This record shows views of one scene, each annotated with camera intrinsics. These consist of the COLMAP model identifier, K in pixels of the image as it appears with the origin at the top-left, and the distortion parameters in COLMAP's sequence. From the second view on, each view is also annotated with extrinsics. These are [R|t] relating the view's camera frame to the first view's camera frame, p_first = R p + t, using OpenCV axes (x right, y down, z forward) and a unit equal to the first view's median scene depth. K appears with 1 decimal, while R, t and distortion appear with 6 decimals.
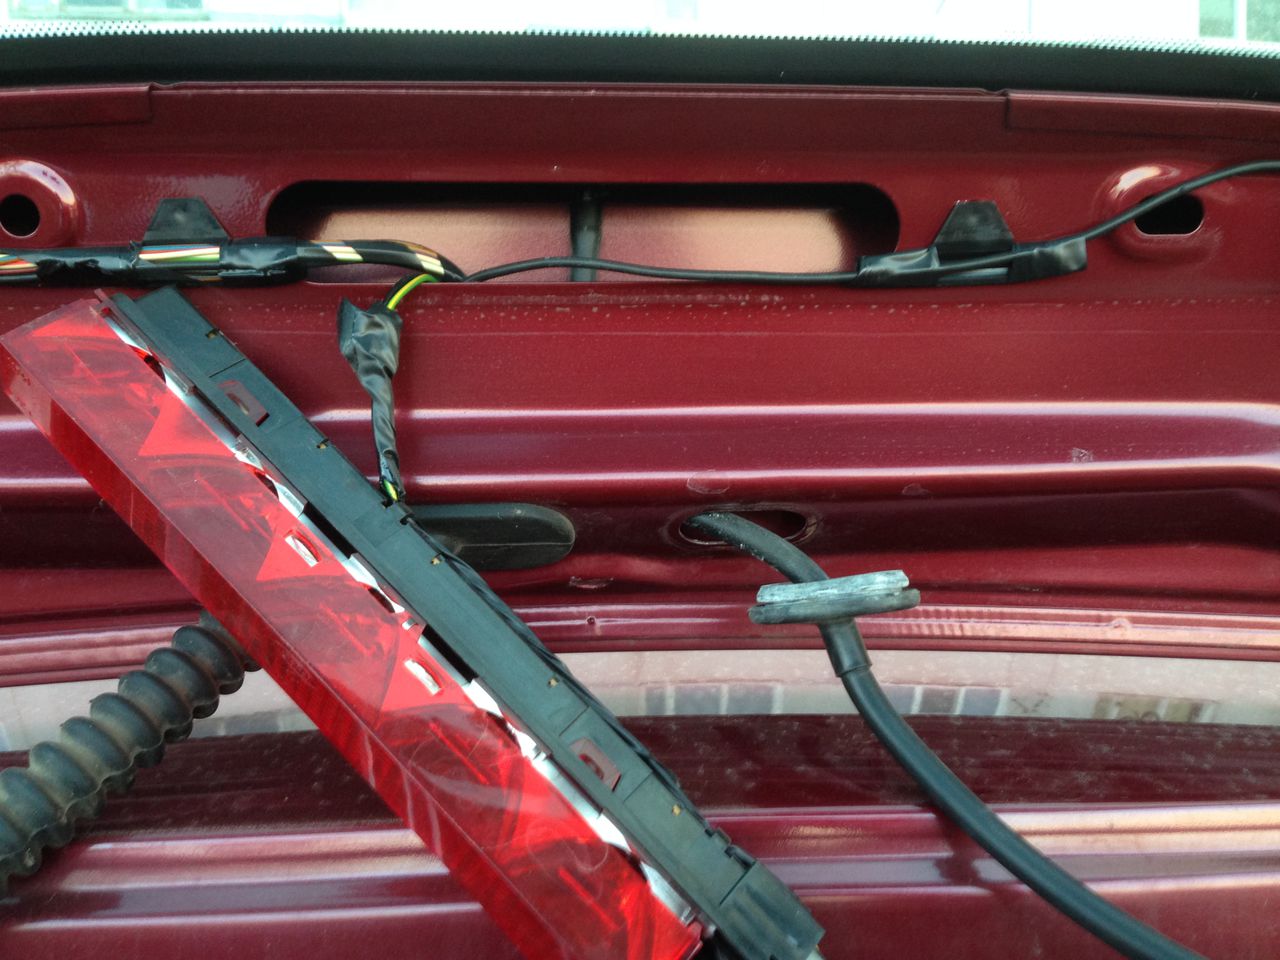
lens RADIAL K [[1224.3, 0, 623.3], [0, 1224.3, 419.5], [0, 0, 1]] dist [0.042052, 0.000000]
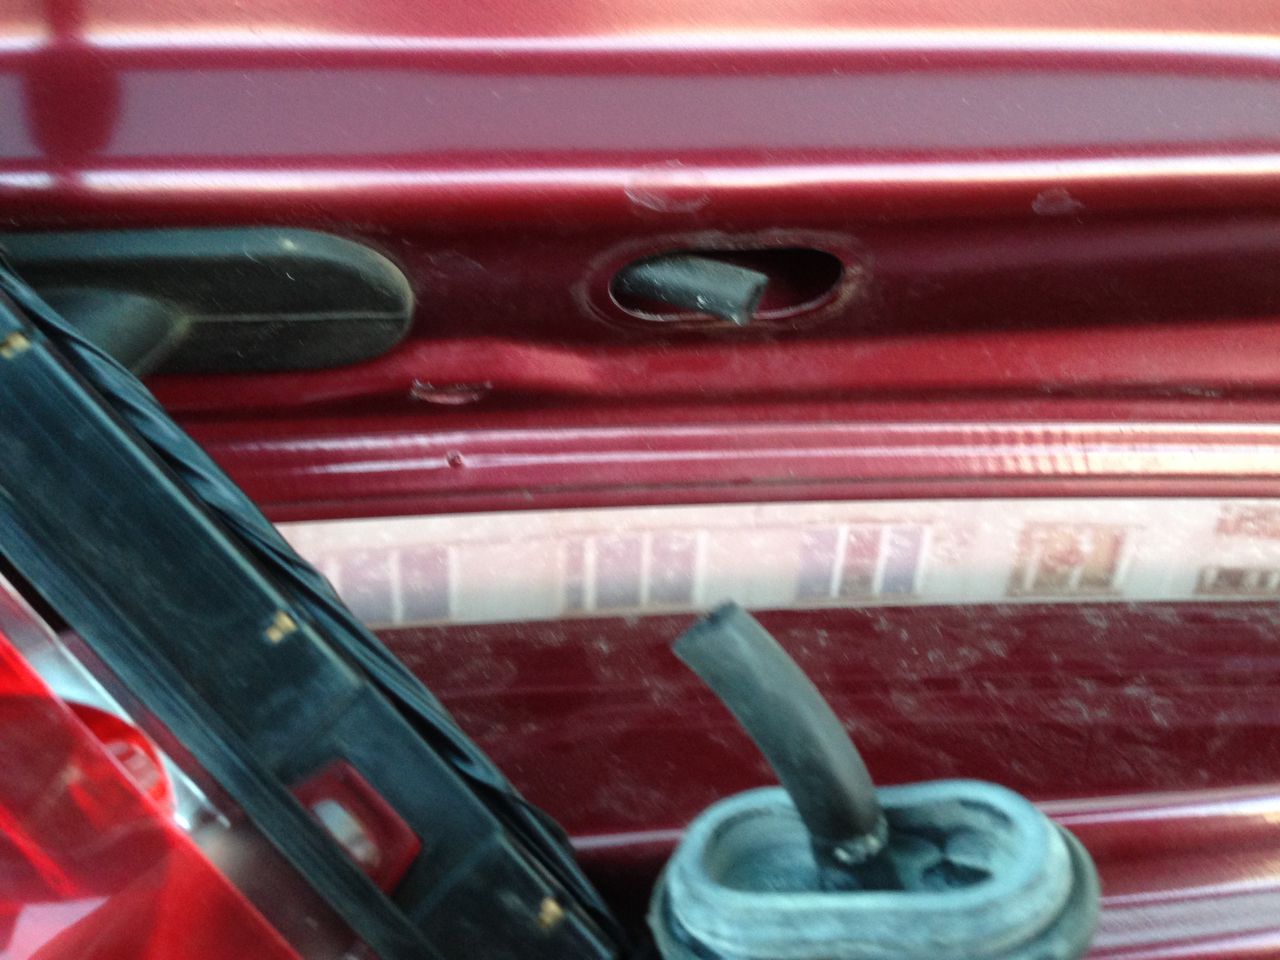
lens RADIAL K [[1224.3, 0, 640.1], [0, 1224.3, 481.5], [0, 0, 1]] dist [0.042052, 0.000000]
pose [[0.996448, -0.018722, 0.082106, 0.012559], [0.004045, 0.984491, 0.175391, 0.075642], [-0.084116, -0.174436, 0.981069, 0.439123]]
